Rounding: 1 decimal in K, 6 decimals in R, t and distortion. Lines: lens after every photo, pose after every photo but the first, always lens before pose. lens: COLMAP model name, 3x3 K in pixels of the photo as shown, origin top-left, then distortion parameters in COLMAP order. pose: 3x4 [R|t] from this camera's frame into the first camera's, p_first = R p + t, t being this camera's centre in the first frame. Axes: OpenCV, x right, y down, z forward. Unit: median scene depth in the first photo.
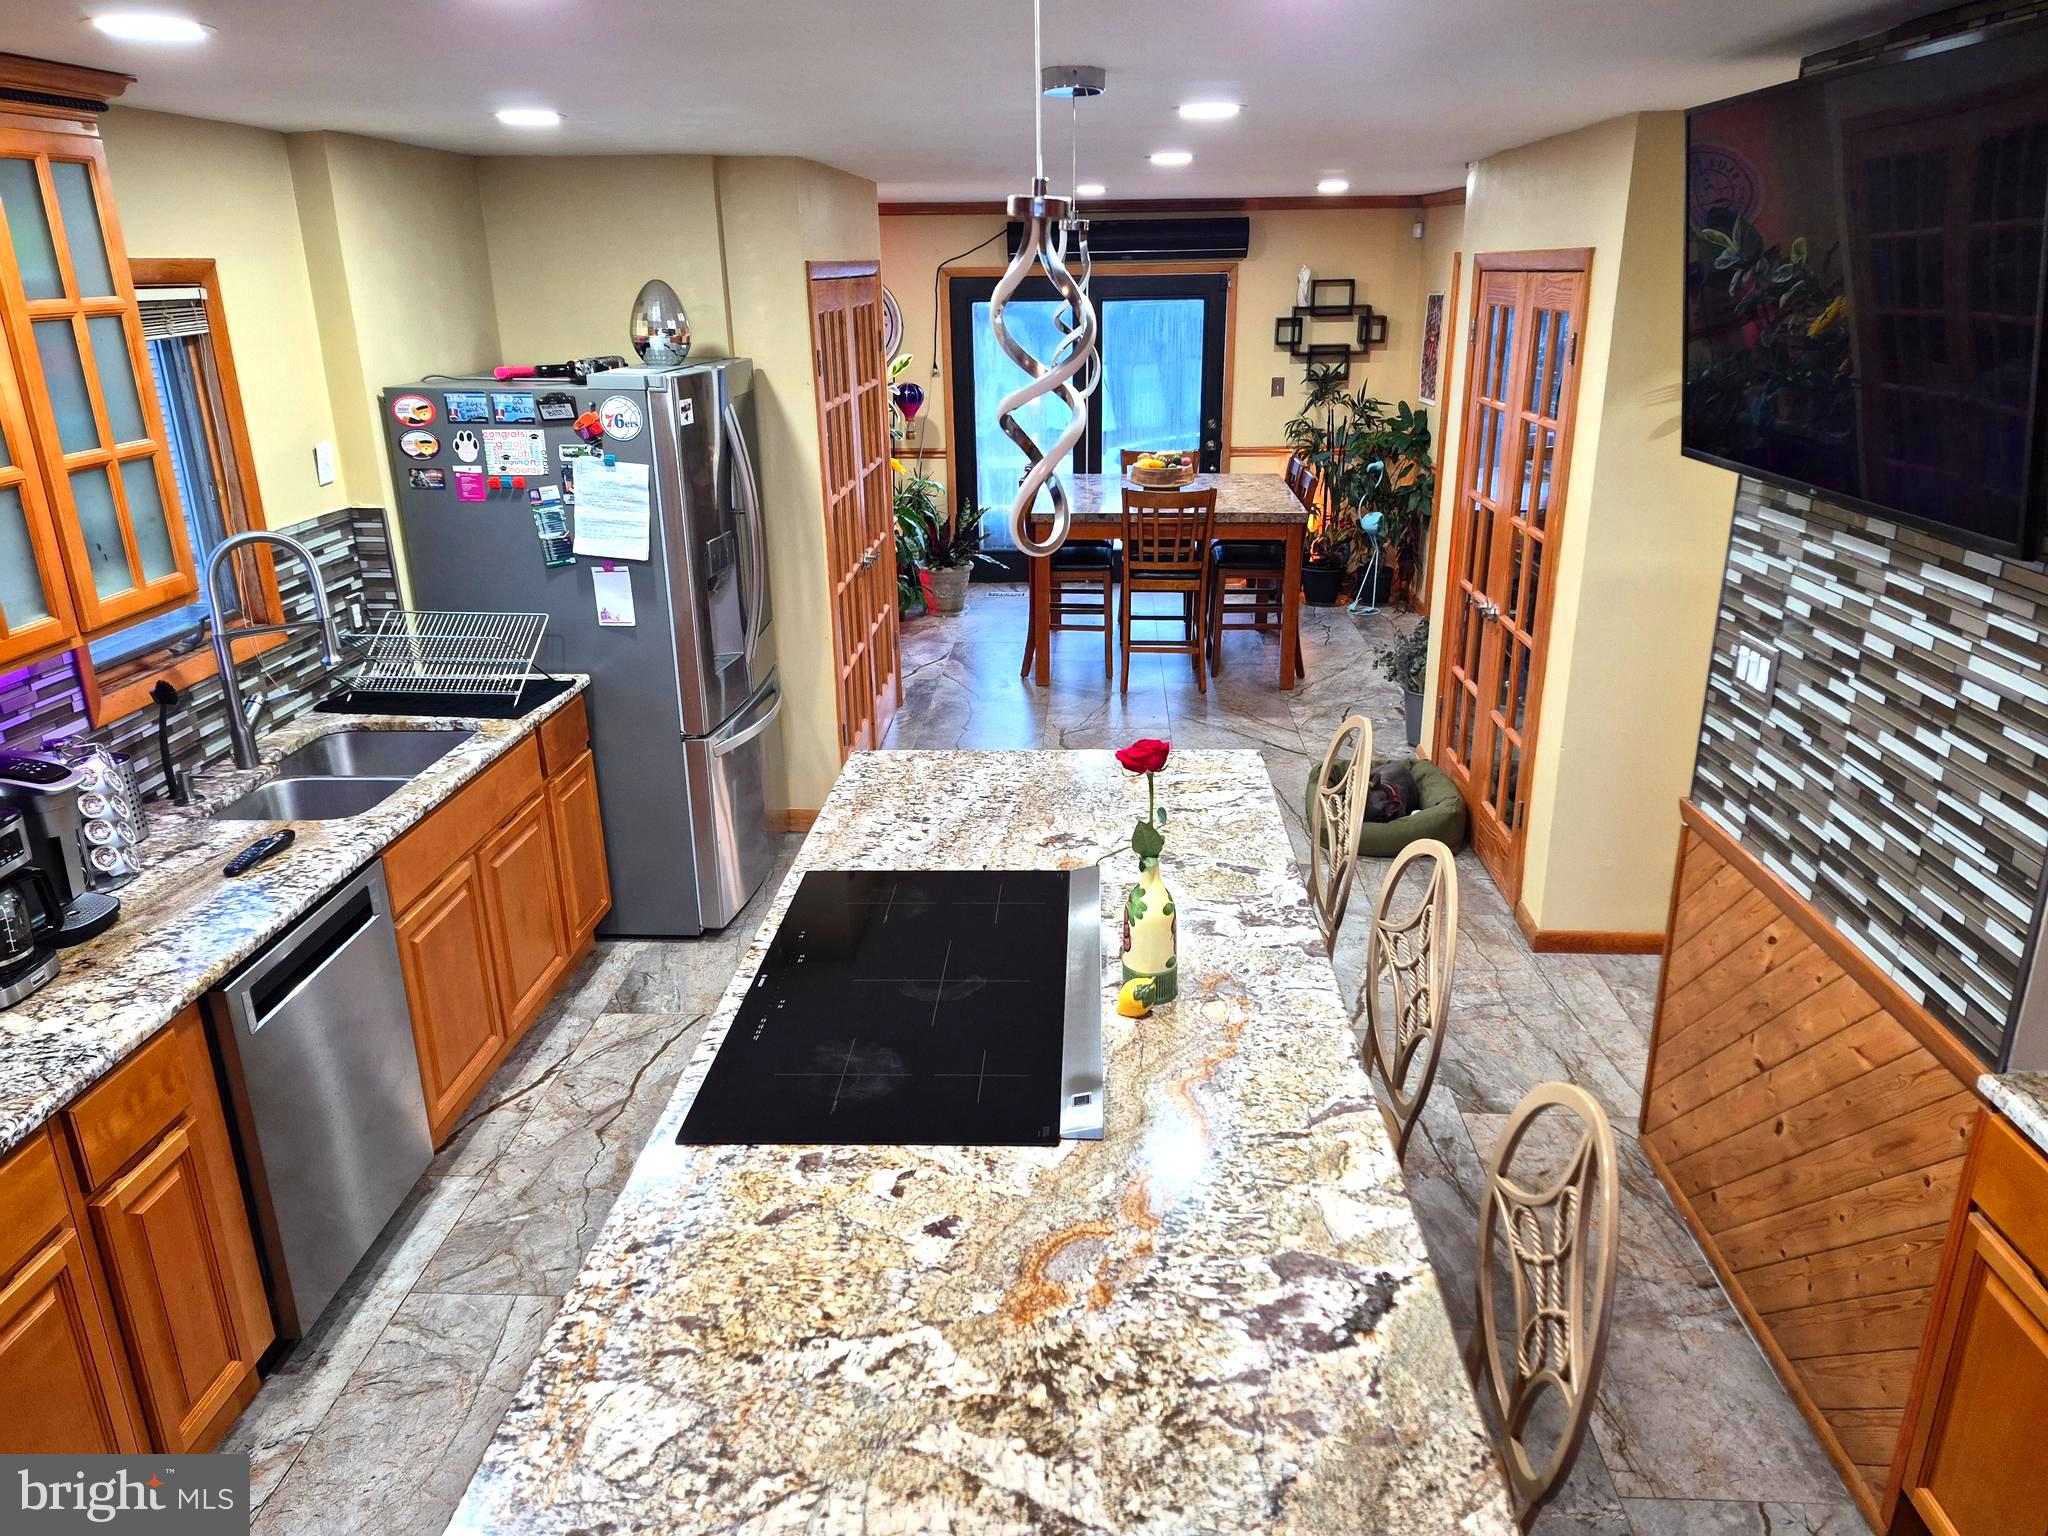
lens RADIAL K [[1405.9, 0, 1037.3], [0, 1405.9, 764.2], [0, 0, 1]] dist [0.117640, -0.154882]
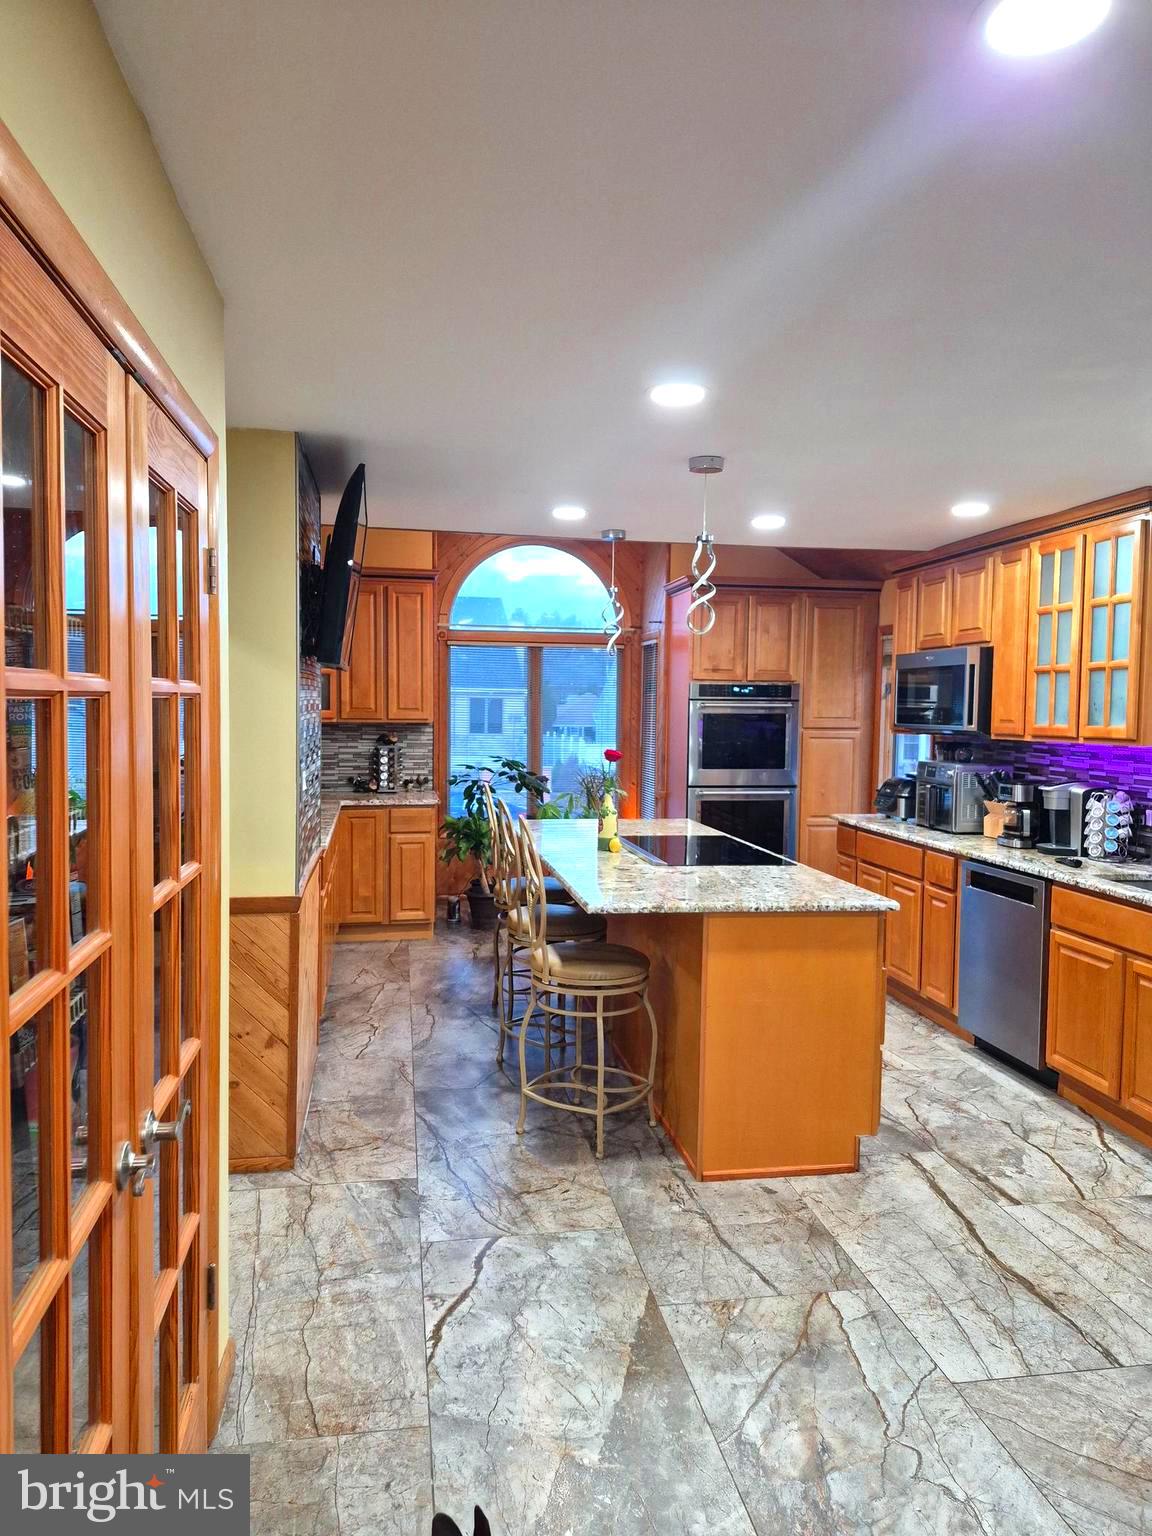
lens RADIAL K [[1063.1, 0, 576.0], [0, 1063.1, 768.0], [0, 0, 1]] dist [0.039106, -0.045974]
pose [[-0.976519, 0.011140, -0.215144, 0.668655], [-0.073817, 0.920905, 0.382735, -0.869348], [0.202390, 0.389629, -0.898458, 3.240143]]
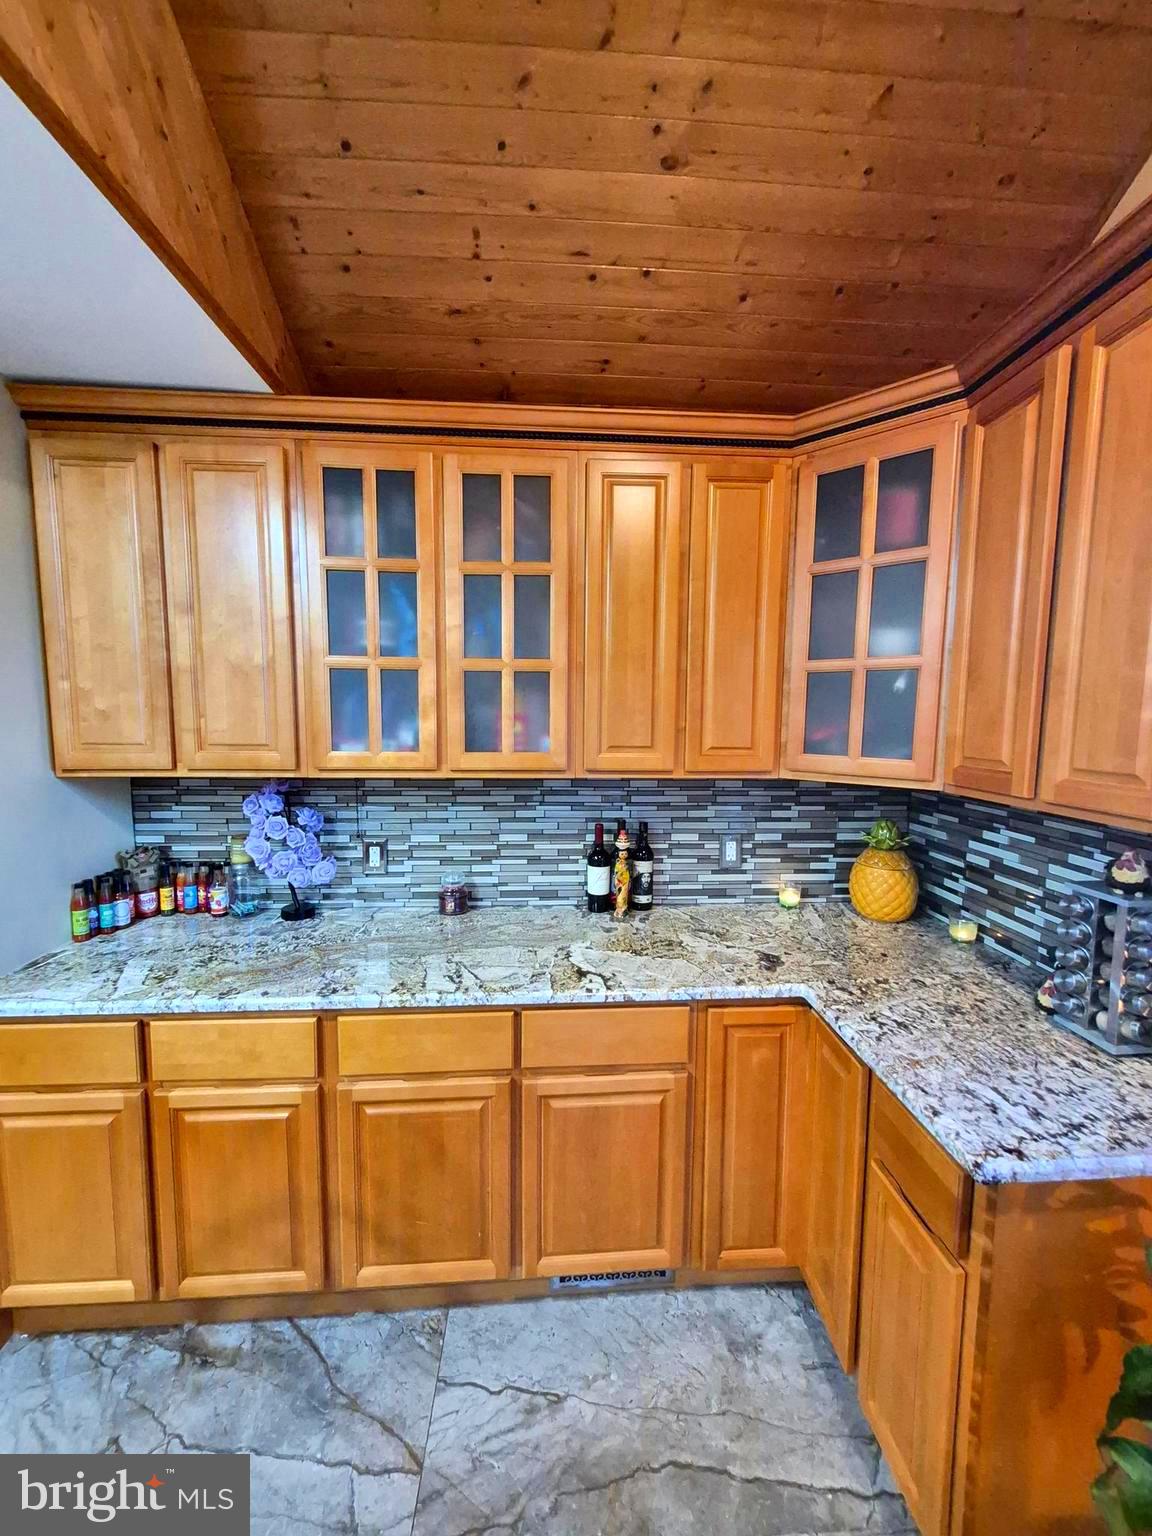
lens RADIAL K [[603.2, 0, 581.0], [0, 603.2, 771.6], [0, 0, 1]] dist [0.003220, -0.000725]
pose [[-0.102404, -0.086939, 0.990936, -0.032511], [0.320810, 0.940059, 0.115628, 0.132021], [-0.941591, 0.329743, -0.068375, 0.346812]]
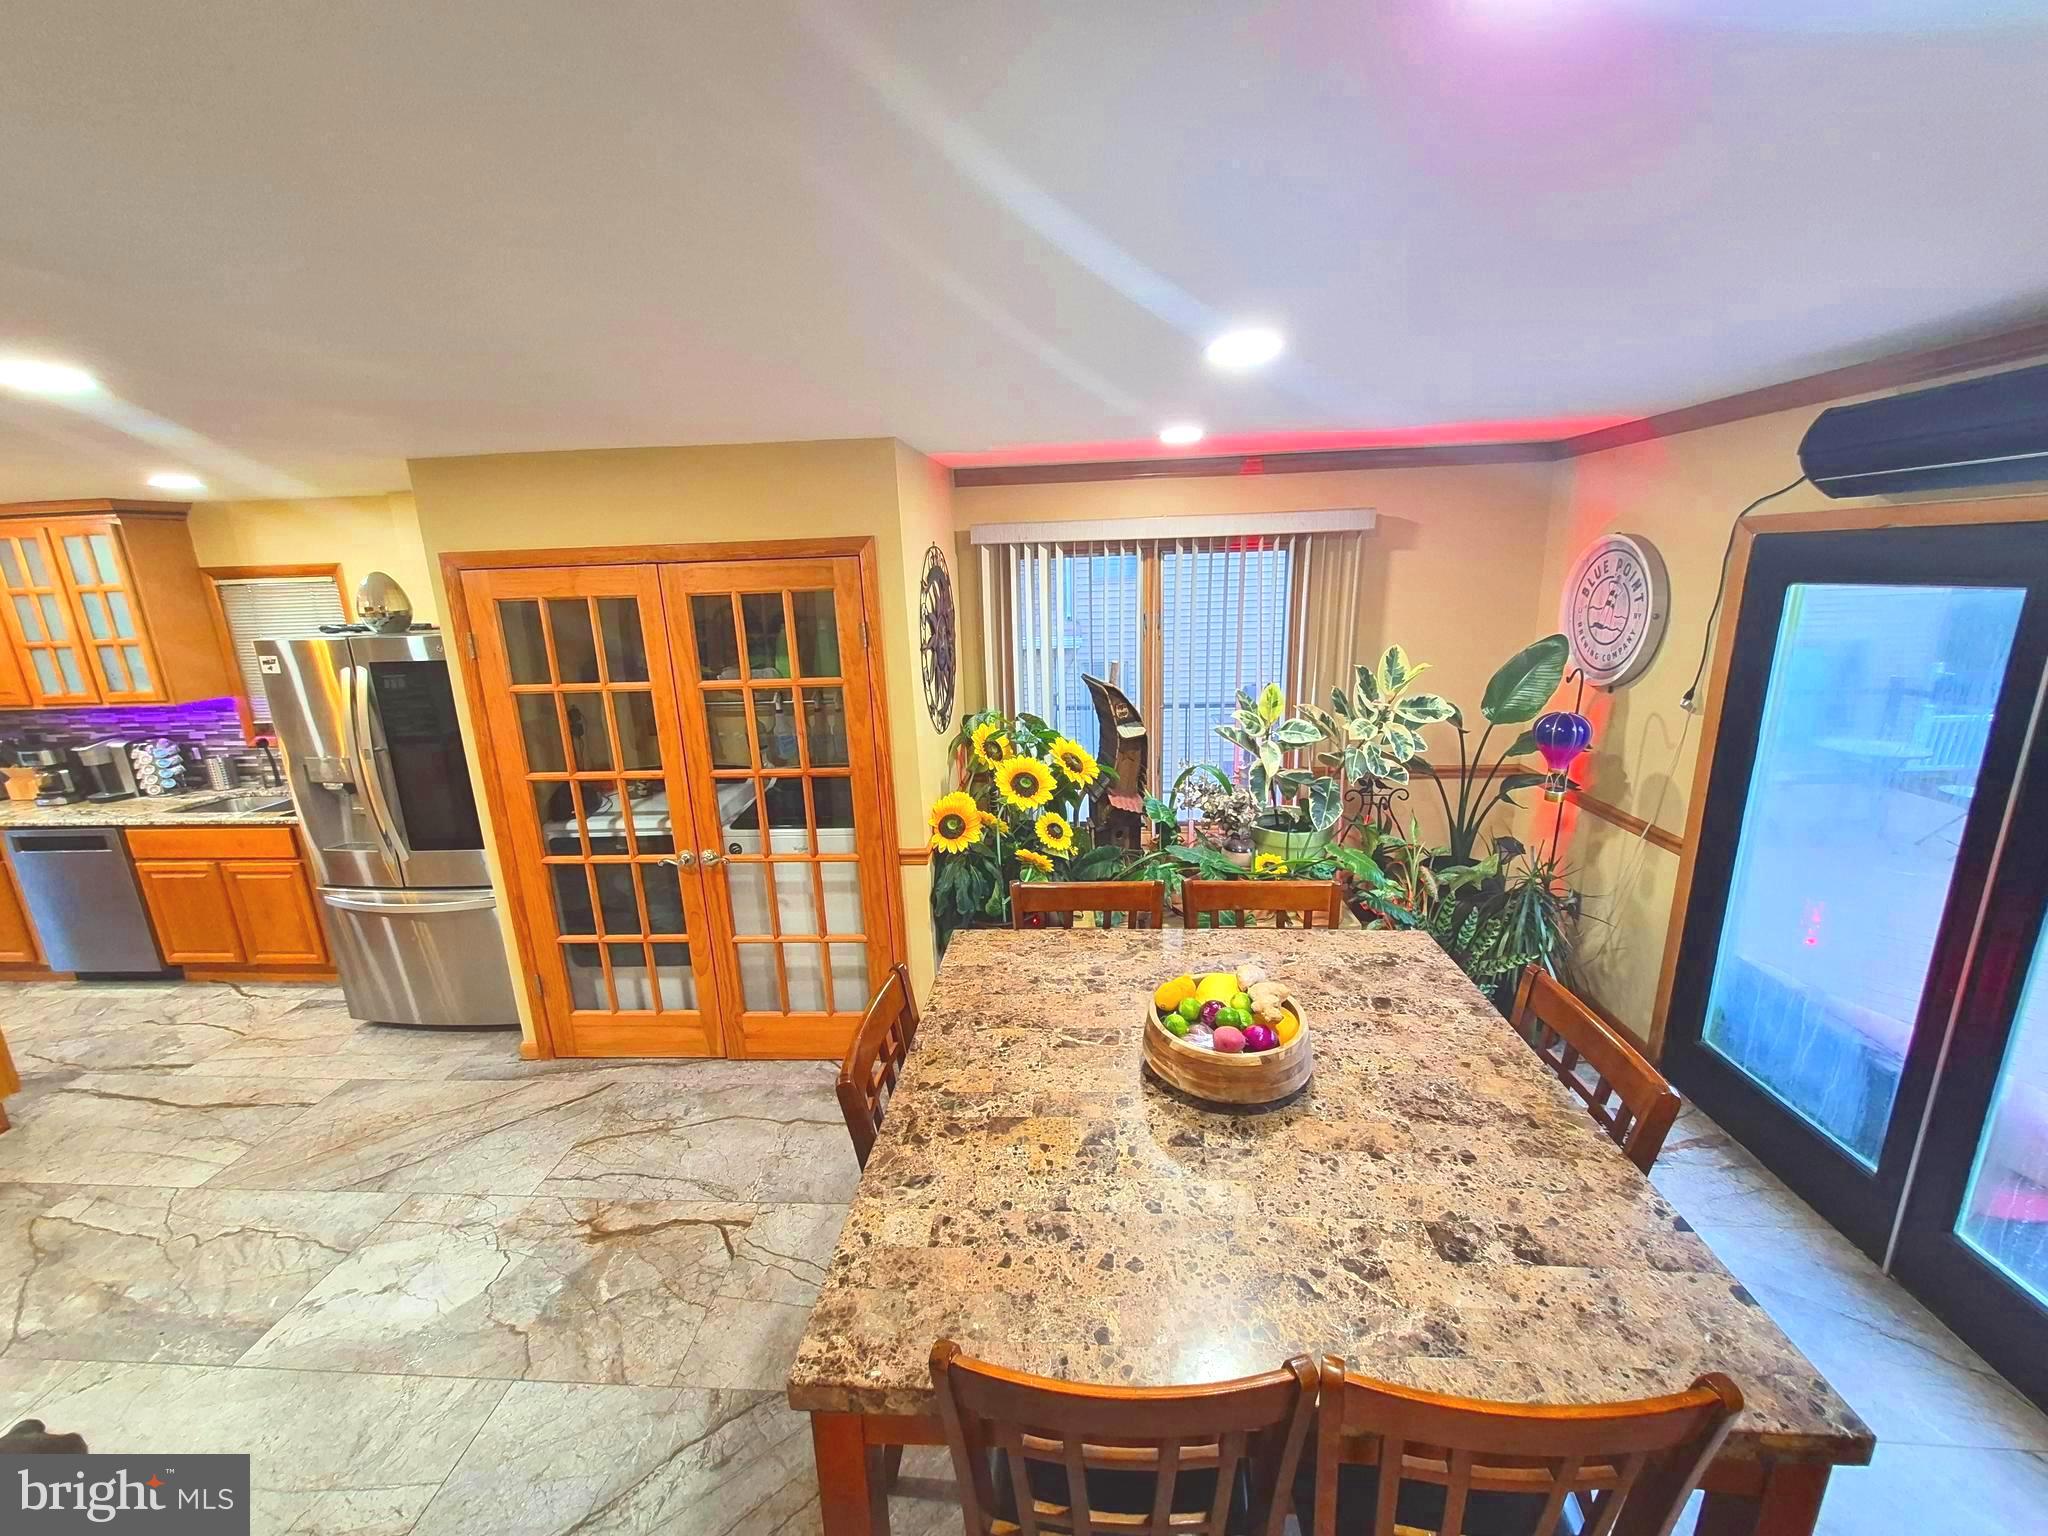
lens RADIAL K [[804.2, 0, 1026.0], [0, 804.2, 759.2], [0, 0, 1]] dist [0.003220, -0.000725]
pose [[-0.020082, 0.250807, -0.967829, 1.115861], [-0.299683, 0.922004, 0.245151, -1.217538], [0.953828, 0.294965, 0.056647, 3.556064]]
